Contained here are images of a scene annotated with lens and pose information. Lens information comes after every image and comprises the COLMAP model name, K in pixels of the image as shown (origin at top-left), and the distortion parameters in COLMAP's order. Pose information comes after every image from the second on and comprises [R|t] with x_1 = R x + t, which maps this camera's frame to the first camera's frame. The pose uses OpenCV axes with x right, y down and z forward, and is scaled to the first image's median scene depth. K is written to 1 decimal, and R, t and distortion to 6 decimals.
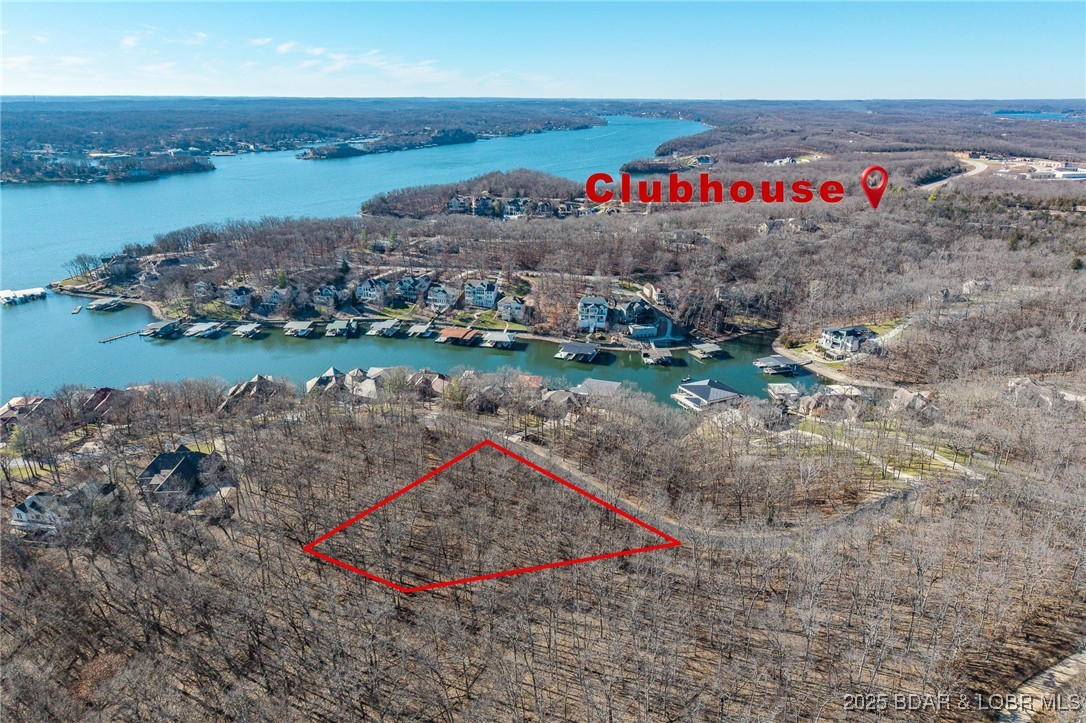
lens RADIAL K [[723.4, 0, 539.0], [0, 723.4, 359.9], [0, 0, 1]] dist [-0.011857, -0.008373]
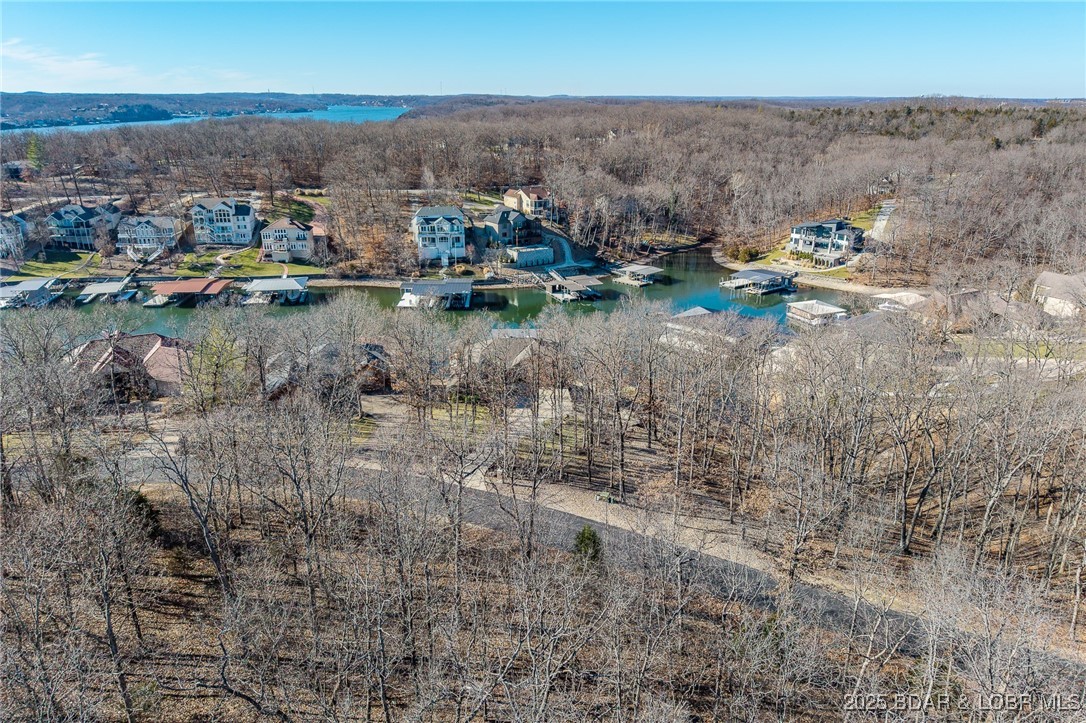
lens RADIAL K [[702.4, 0, 552.3], [0, 702.4, 361.7], [0, 0, 1]] dist [-0.049876, -0.006113]
pose [[0.917804, -0.125287, 0.376747, -0.063730], [0.127124, 0.991683, 0.020095, 0.034464], [-0.376131, 0.029451, 0.926098, 0.424343]]
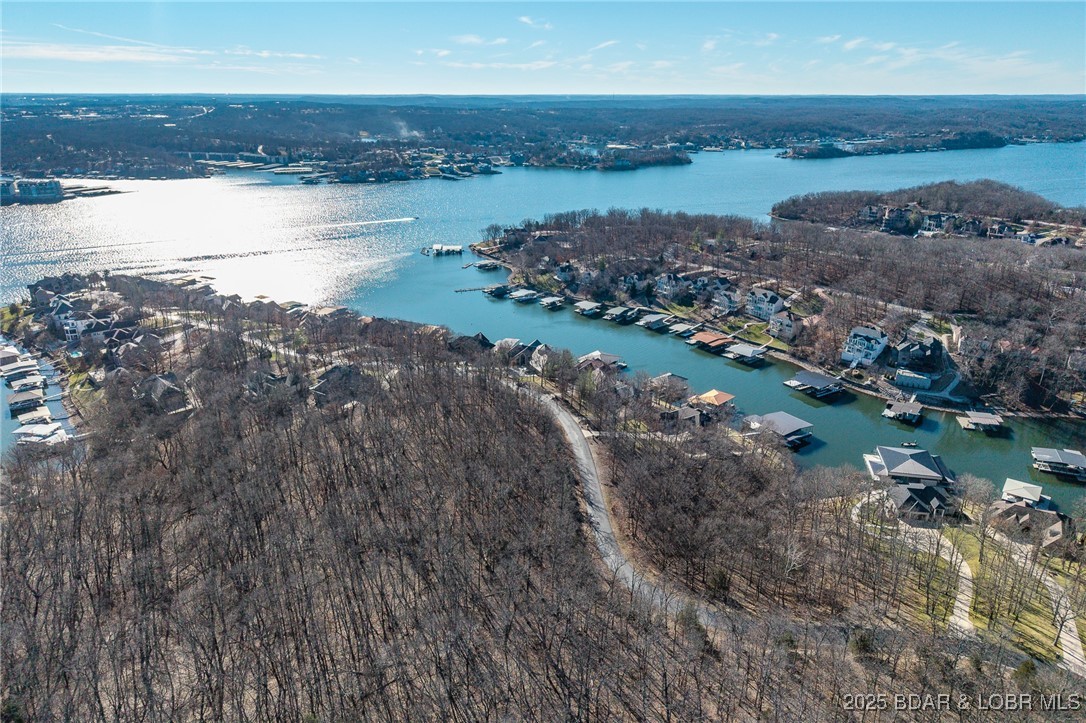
lens RADIAL K [[723.4, 0, 544.5], [0, 723.4, 363.8], [0, 0, 1]] dist [-0.011857, -0.008373]
pose [[0.760458, 0.213403, -0.613321, 0.298897], [-0.208888, 0.974651, 0.080127, -0.032559], [0.614874, 0.067182, 0.785759, 0.088910]]
